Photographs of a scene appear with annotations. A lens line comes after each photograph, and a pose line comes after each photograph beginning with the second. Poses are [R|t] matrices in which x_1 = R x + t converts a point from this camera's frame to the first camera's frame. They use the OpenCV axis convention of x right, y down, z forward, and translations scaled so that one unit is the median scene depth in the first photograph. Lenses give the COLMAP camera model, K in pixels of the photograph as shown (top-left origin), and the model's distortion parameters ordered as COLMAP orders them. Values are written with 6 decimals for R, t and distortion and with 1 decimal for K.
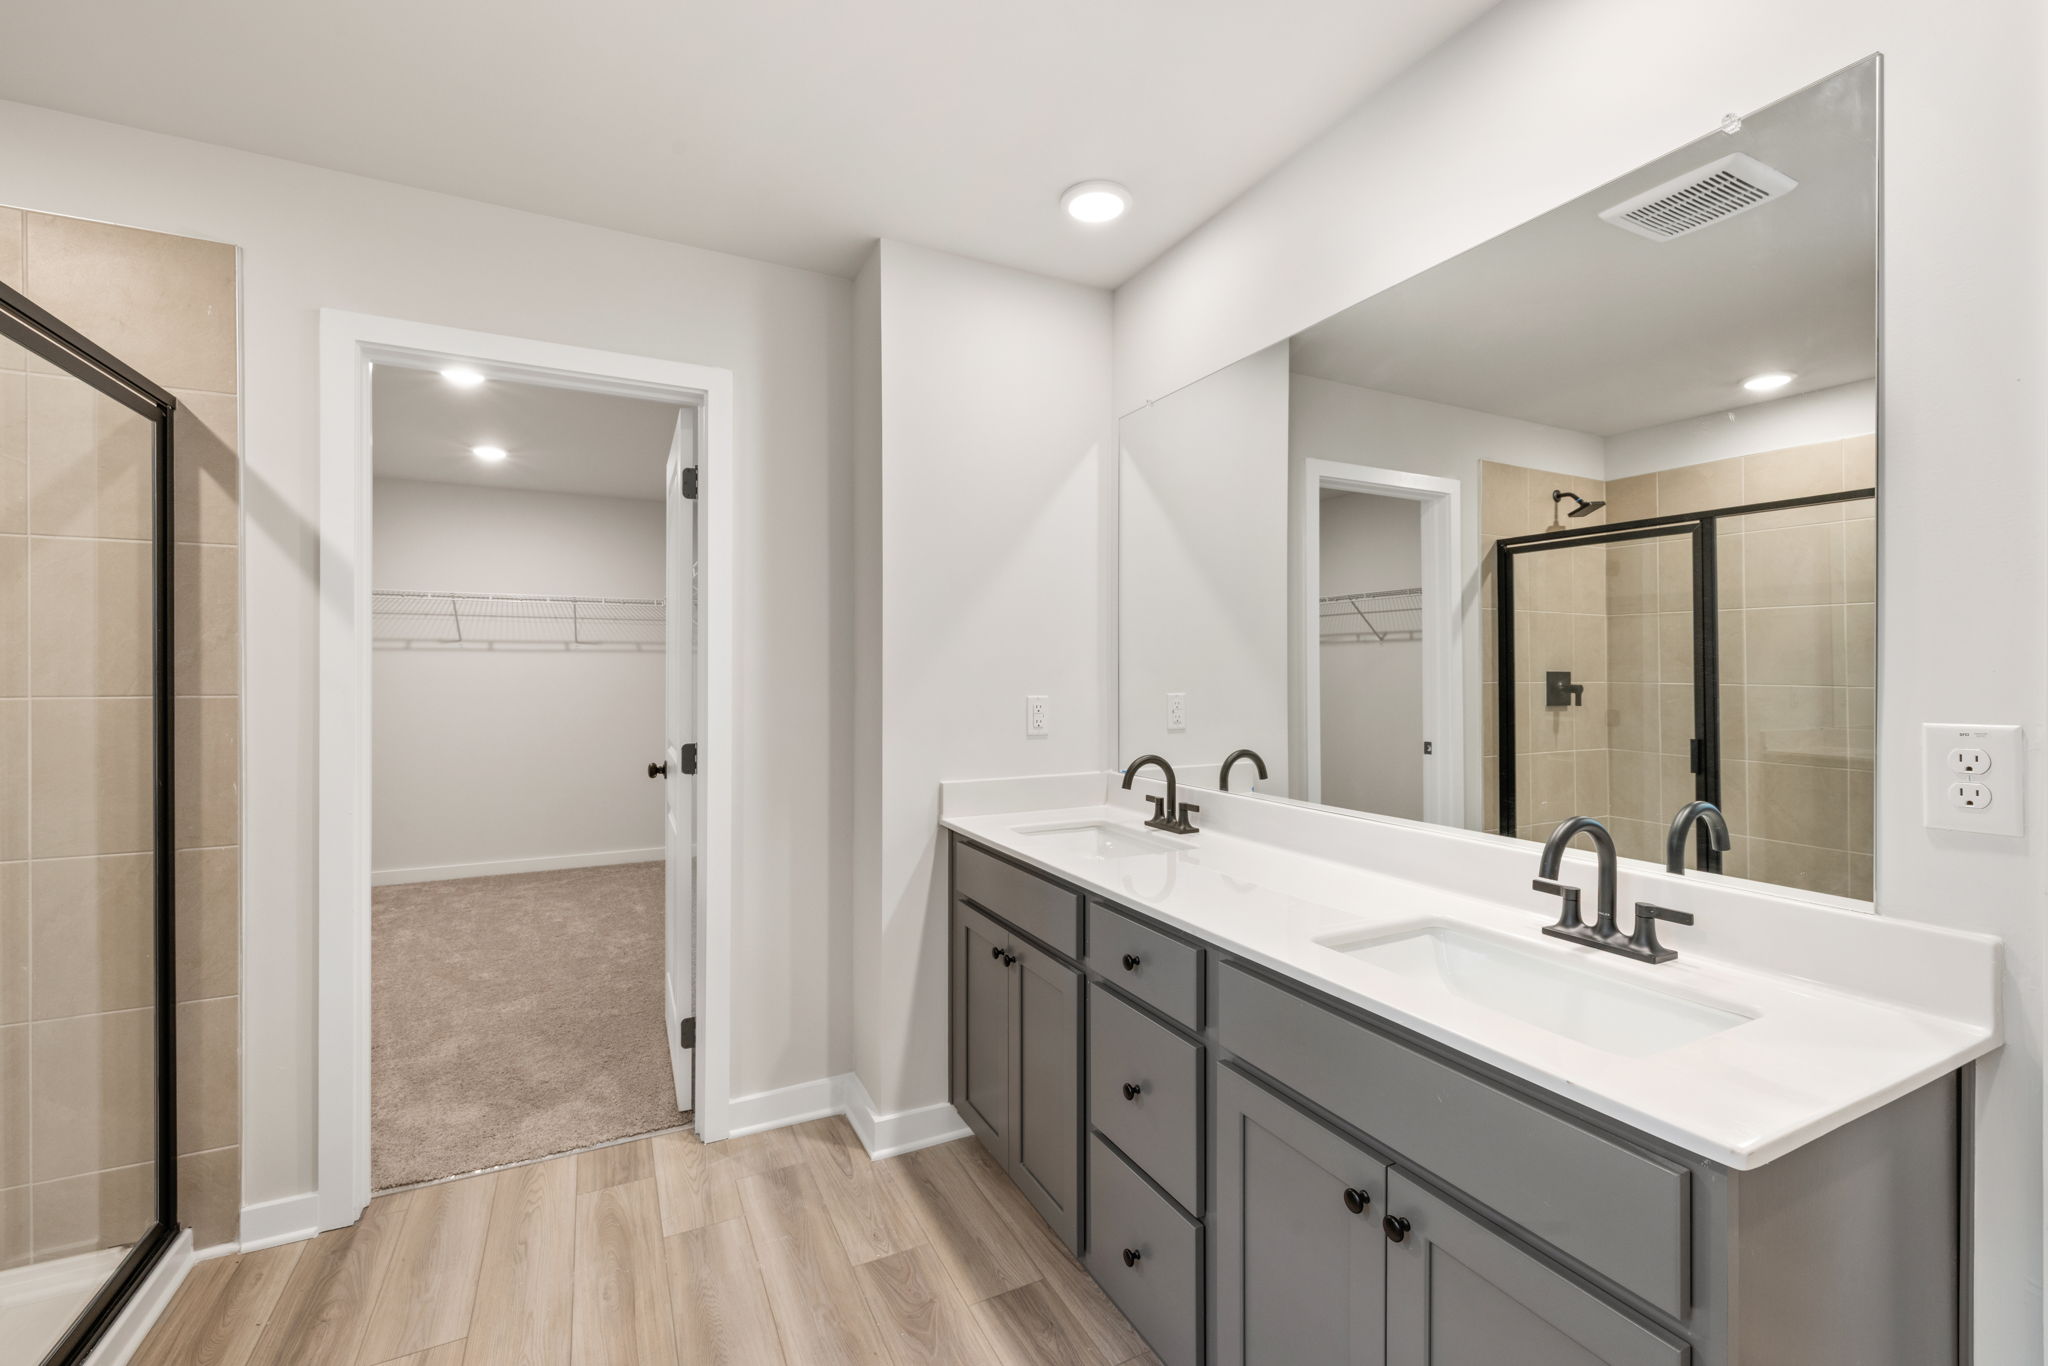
lens RADIAL K [[853.1, 0, 1012.5], [0, 853.1, 684.2], [0, 0, 1]] dist [-0.002982, -0.000830]
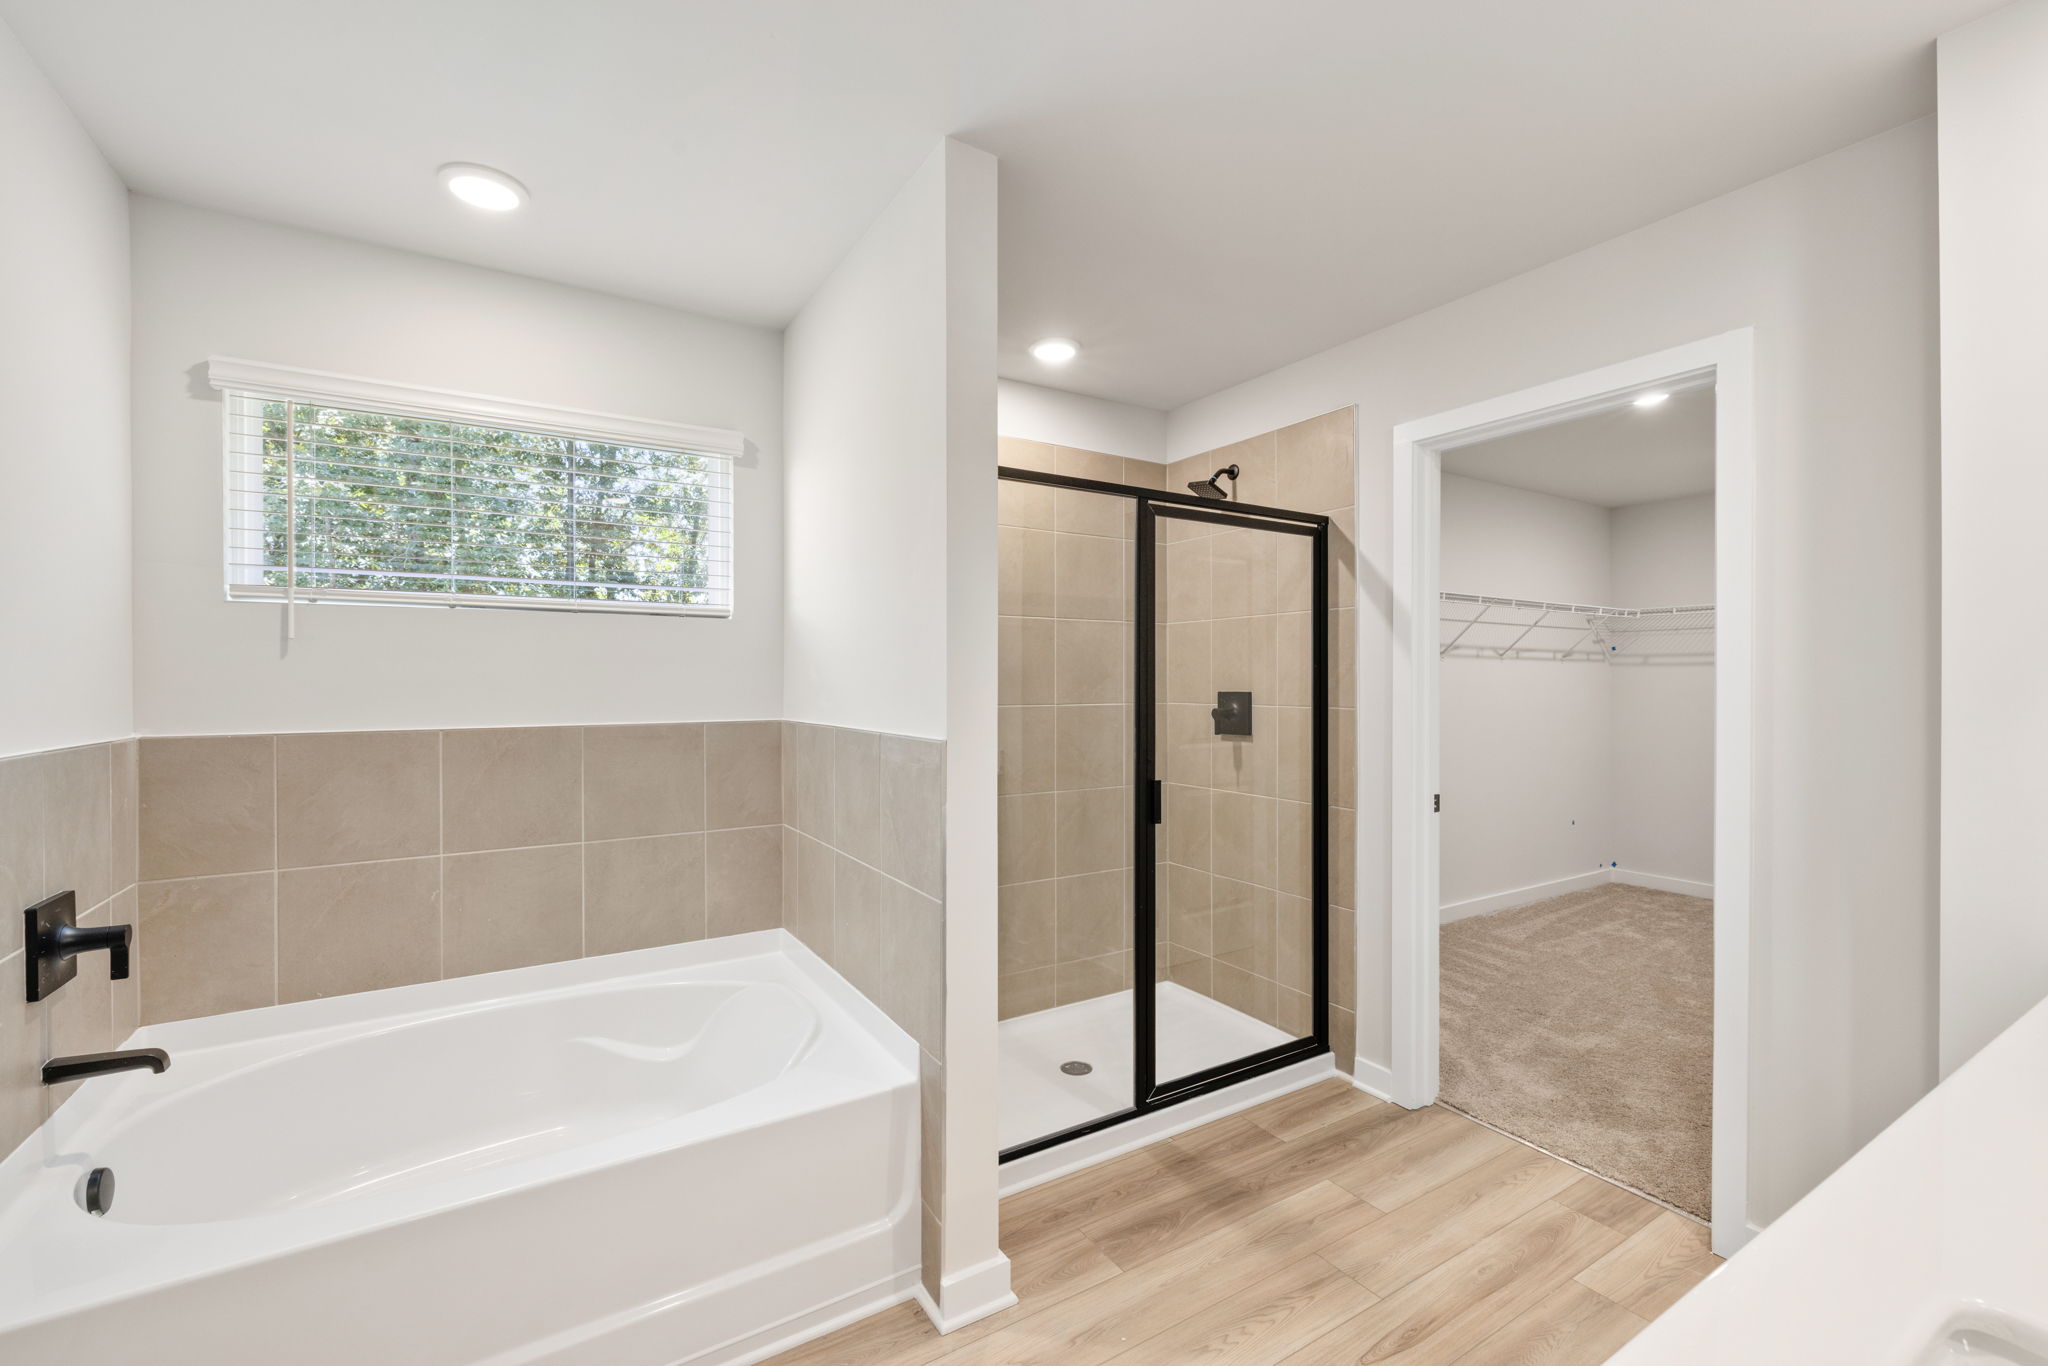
lens RADIAL K [[853.1, 0, 1012.6], [0, 853.1, 686.8], [0, 0, 1]] dist [-0.002982, -0.000830]
pose [[0.073496, 0.005130, -0.997282, 0.517256], [-0.007227, 0.999963, 0.004611, -0.025677], [0.997269, 0.006868, 0.073530, 0.292363]]
